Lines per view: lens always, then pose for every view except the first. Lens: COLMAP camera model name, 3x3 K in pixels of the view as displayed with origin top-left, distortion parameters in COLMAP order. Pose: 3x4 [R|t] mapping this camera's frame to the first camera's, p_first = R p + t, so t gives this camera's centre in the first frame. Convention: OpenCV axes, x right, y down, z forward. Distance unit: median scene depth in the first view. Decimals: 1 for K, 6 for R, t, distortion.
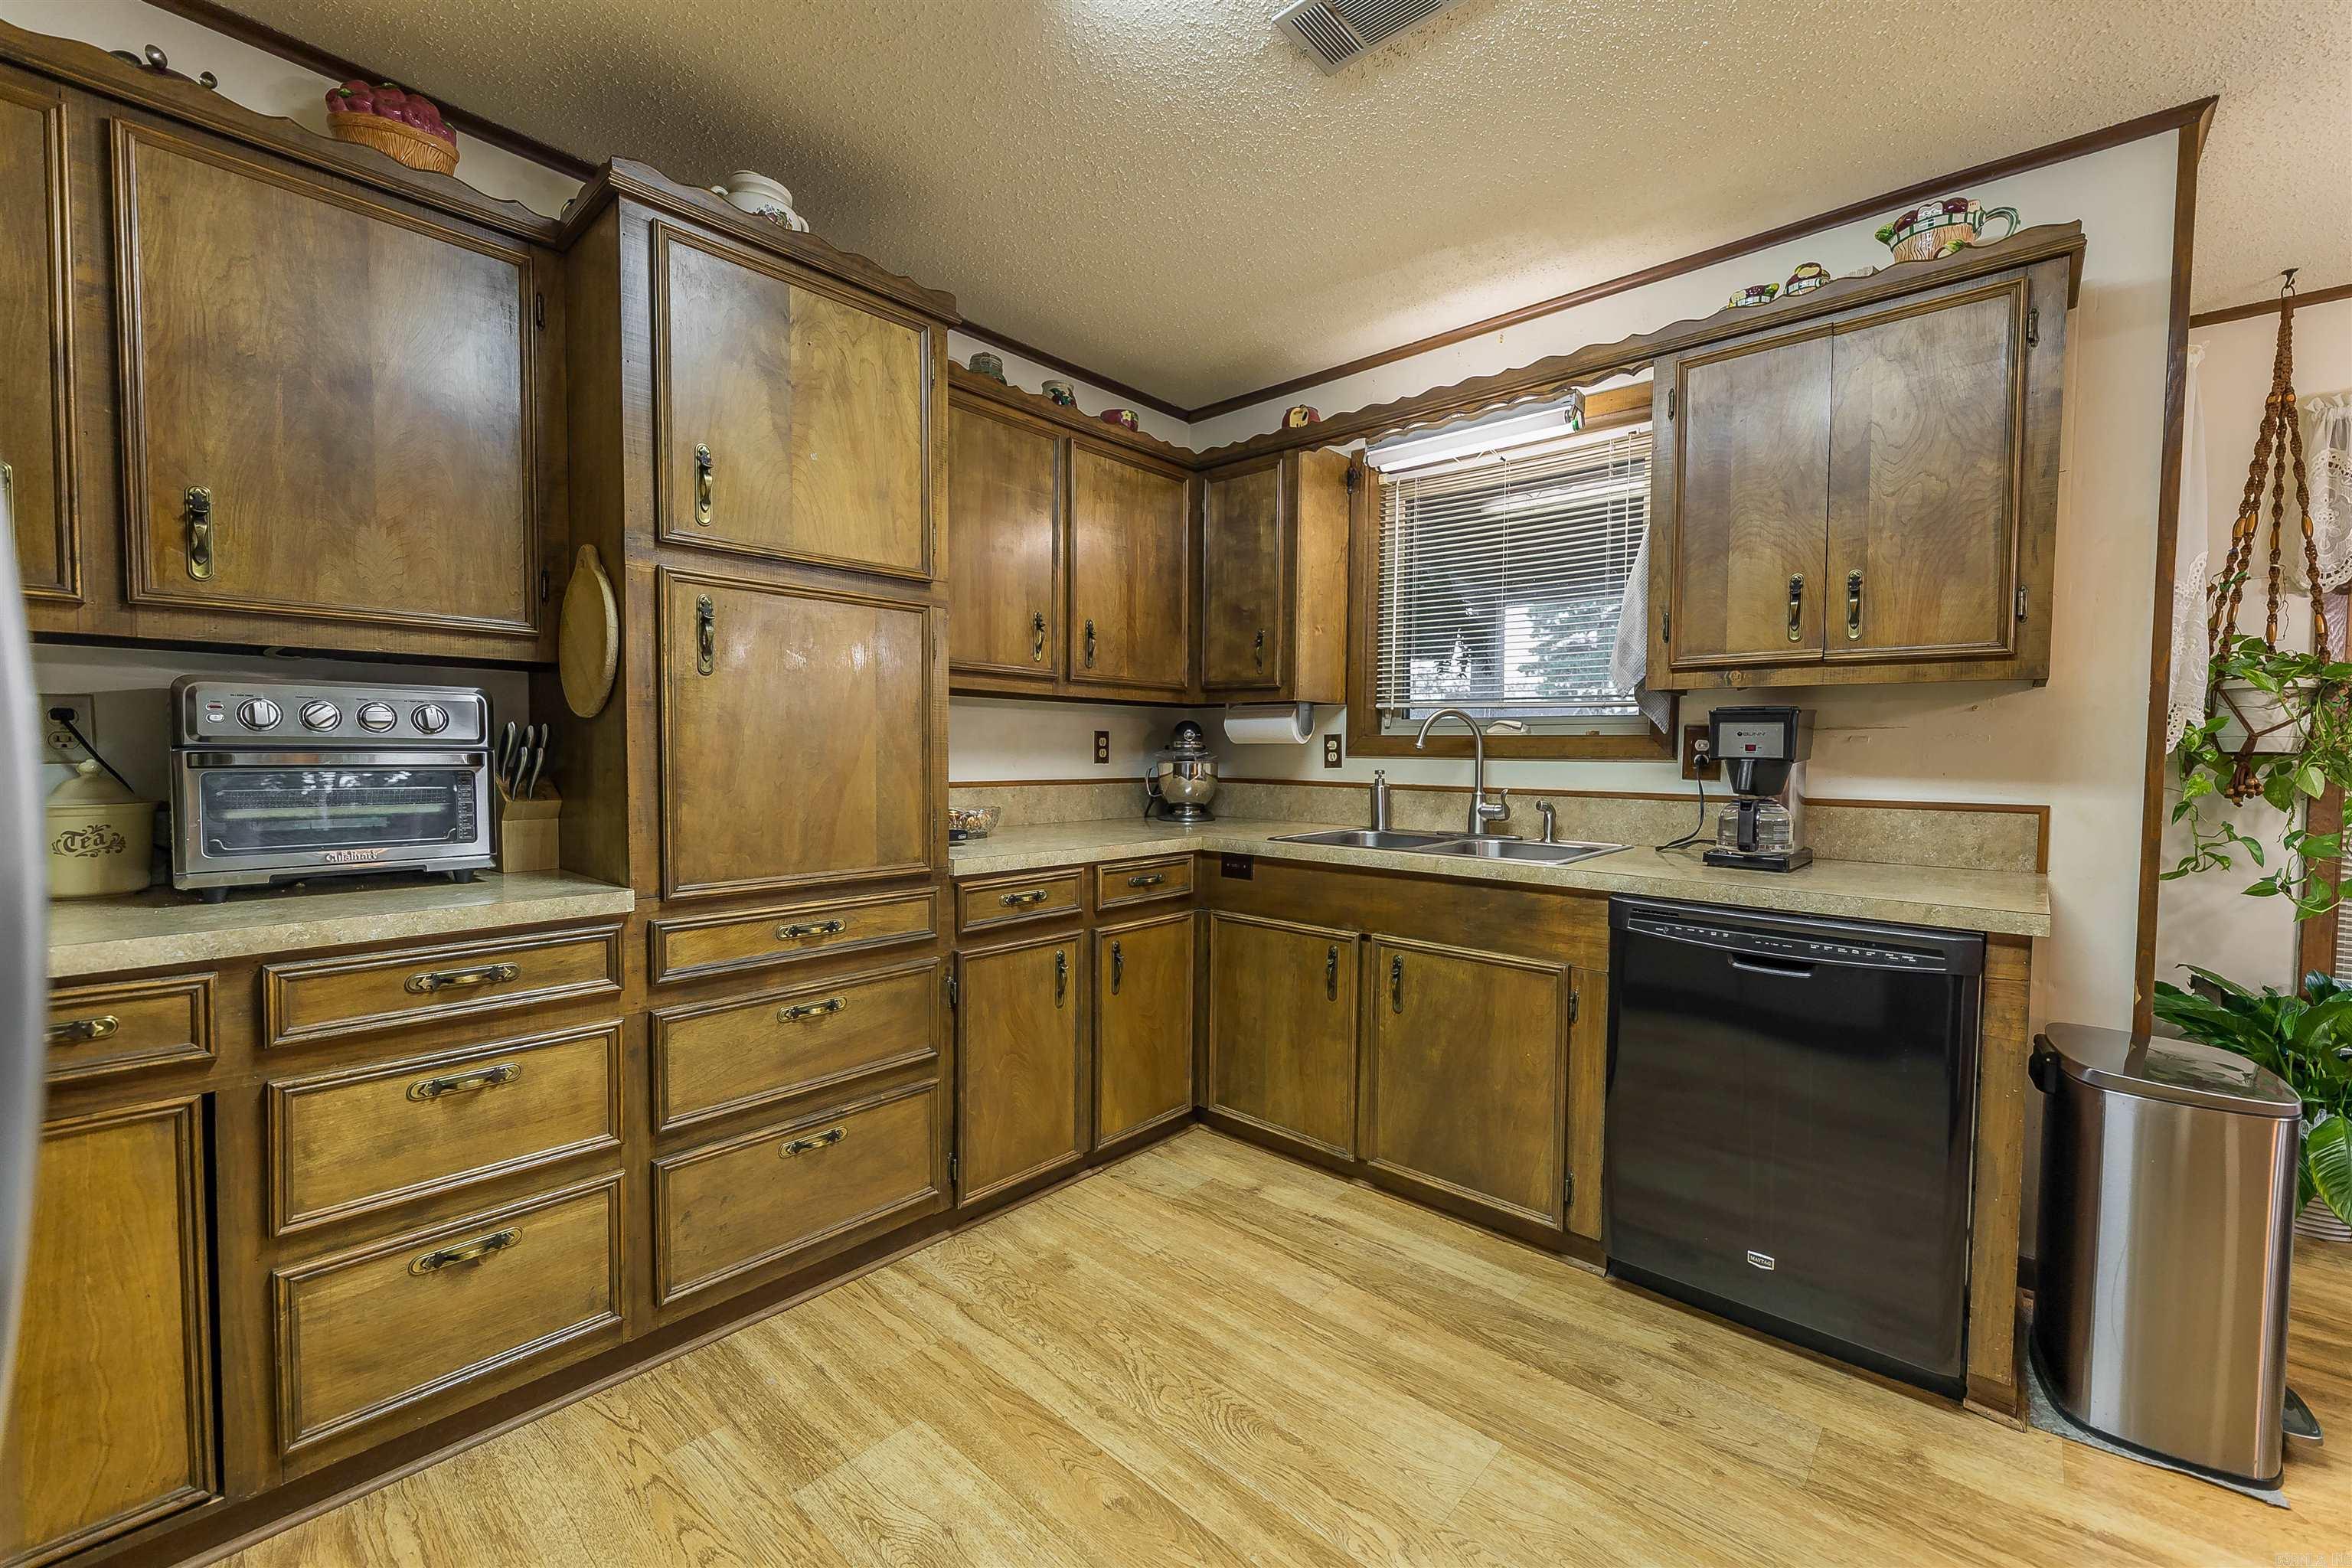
lens RADIAL K [[941.5, 0, 1183.1], [0, 941.5, 784.1], [0, 0, 1]] dist [0.000941, -0.001255]
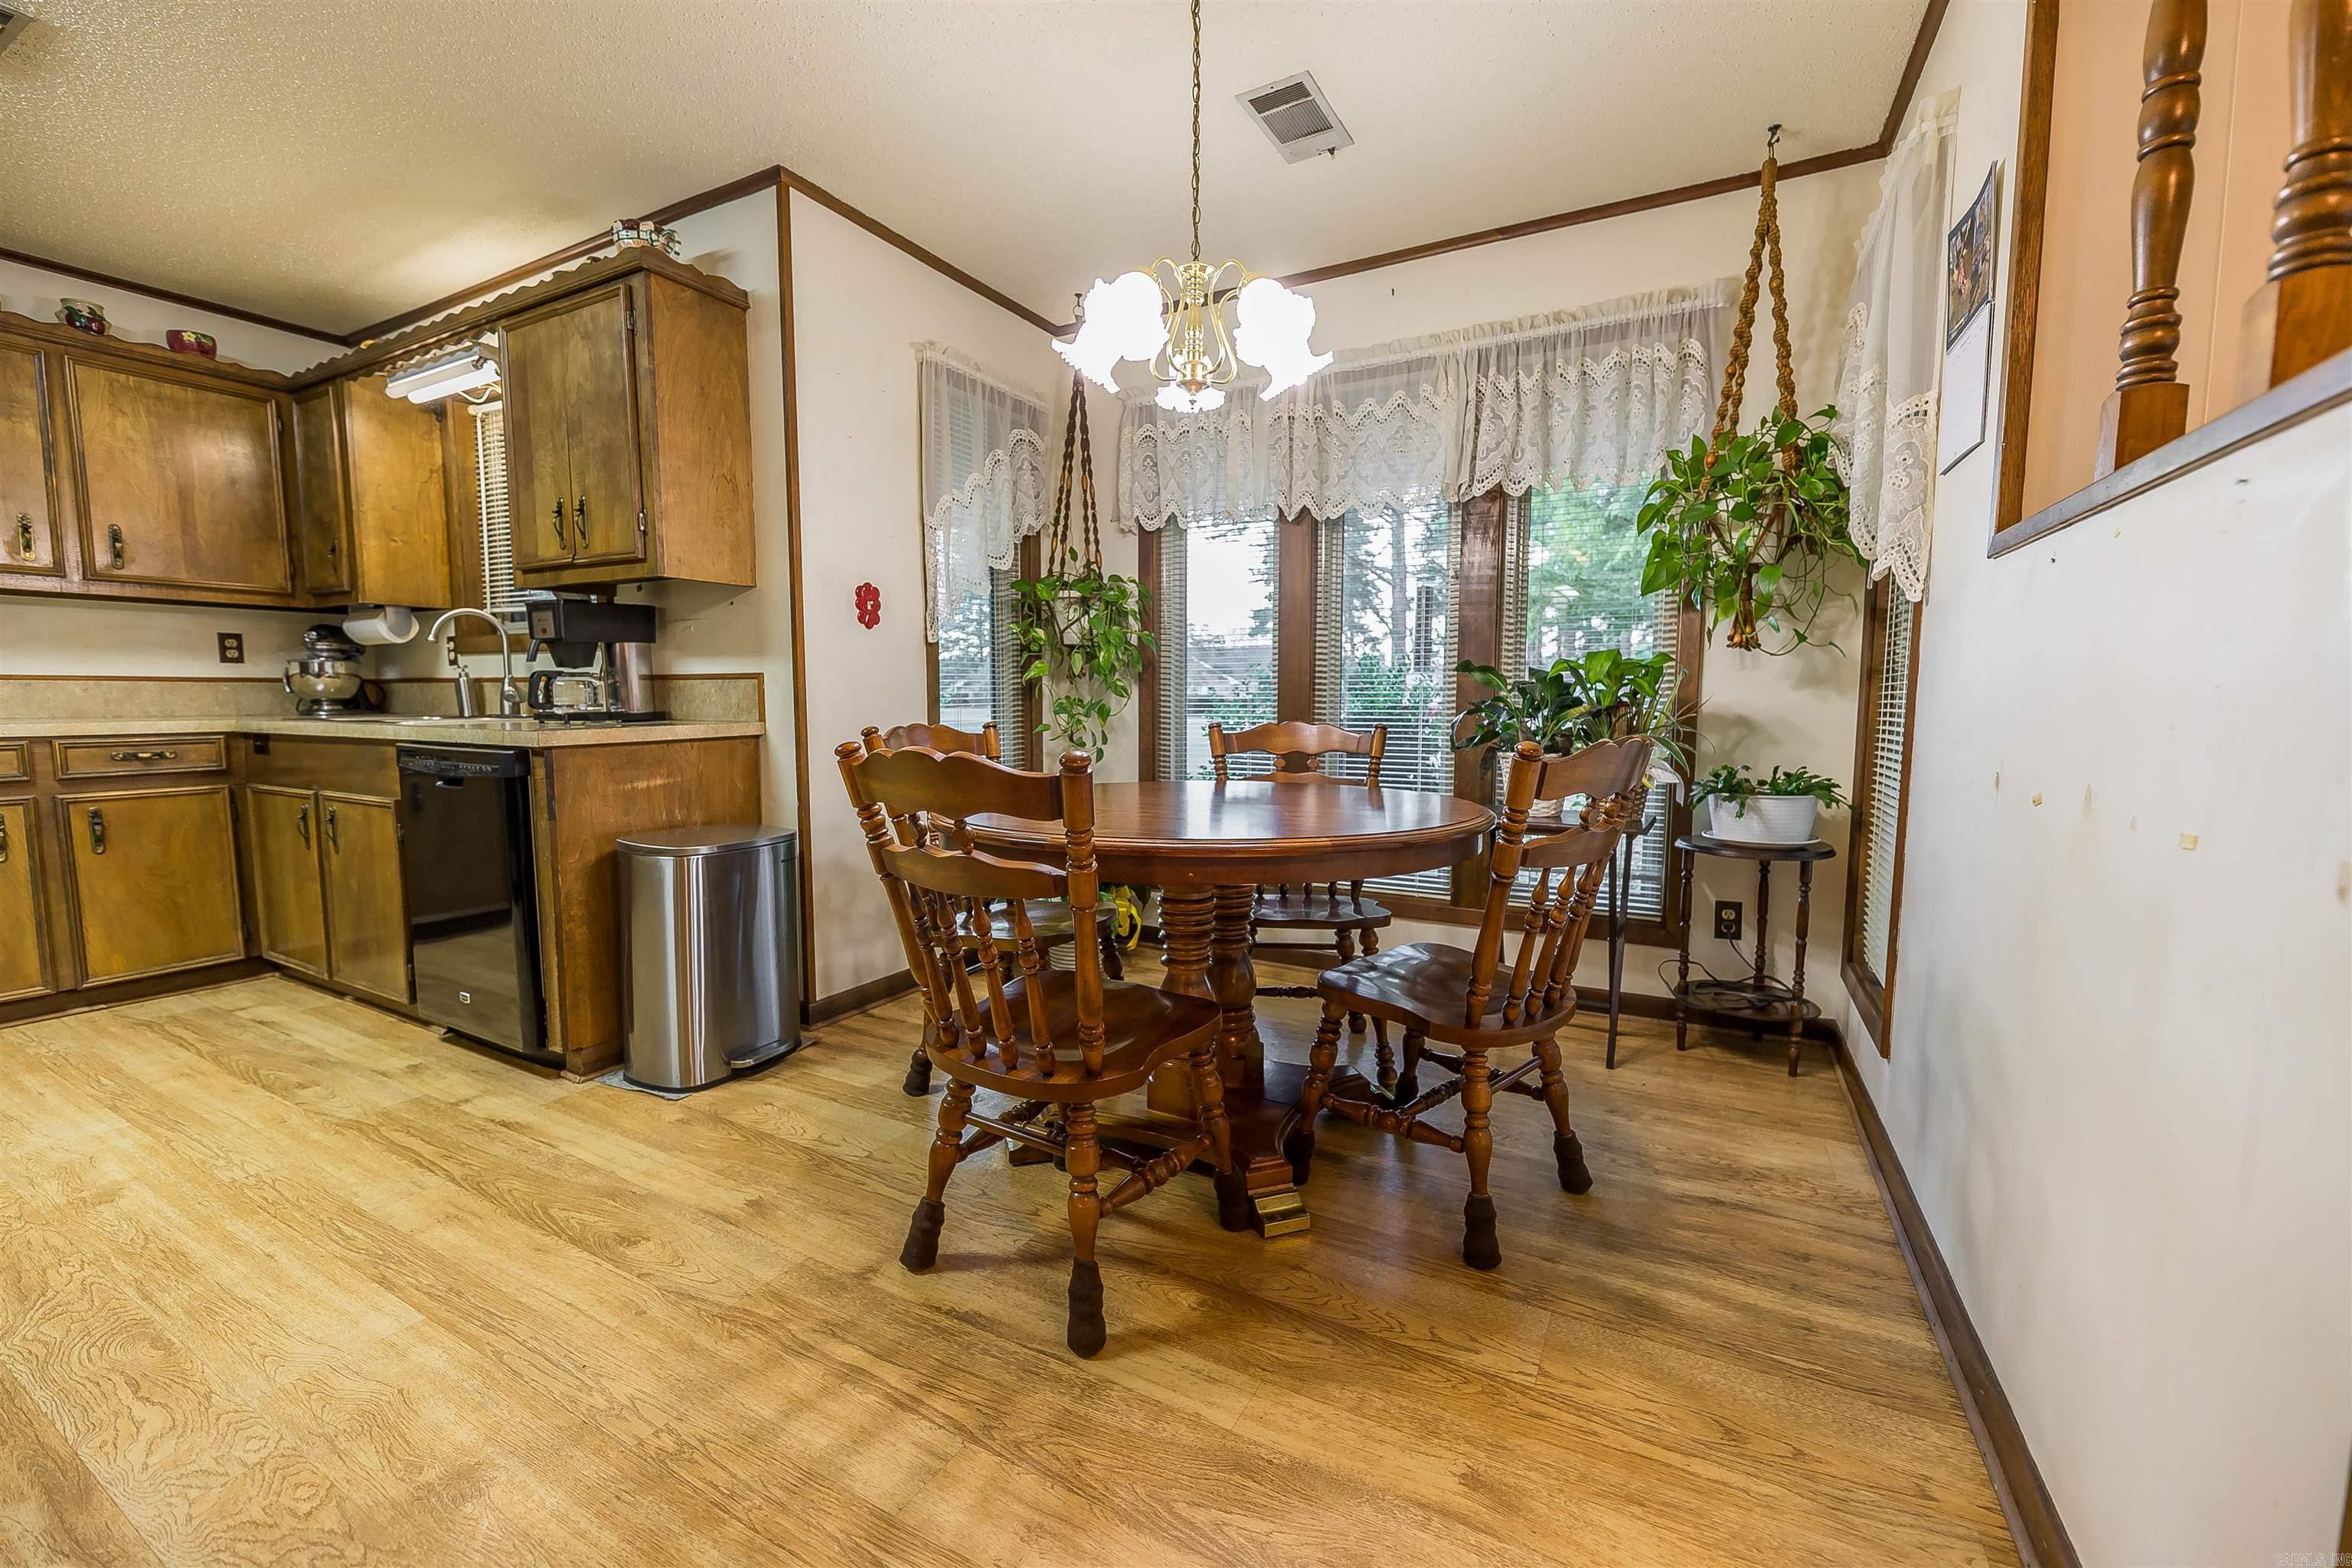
lens RADIAL K [[941.5, 0, 1172.9], [0, 941.5, 784.5], [0, 0, 1]] dist [0.000941, -0.001255]
pose [[0.973851, -0.028715, 0.225367, 1.152566], [0.015426, 0.998049, 0.060508, 0.109538], [-0.226665, -0.055449, 0.972393, -0.492139]]
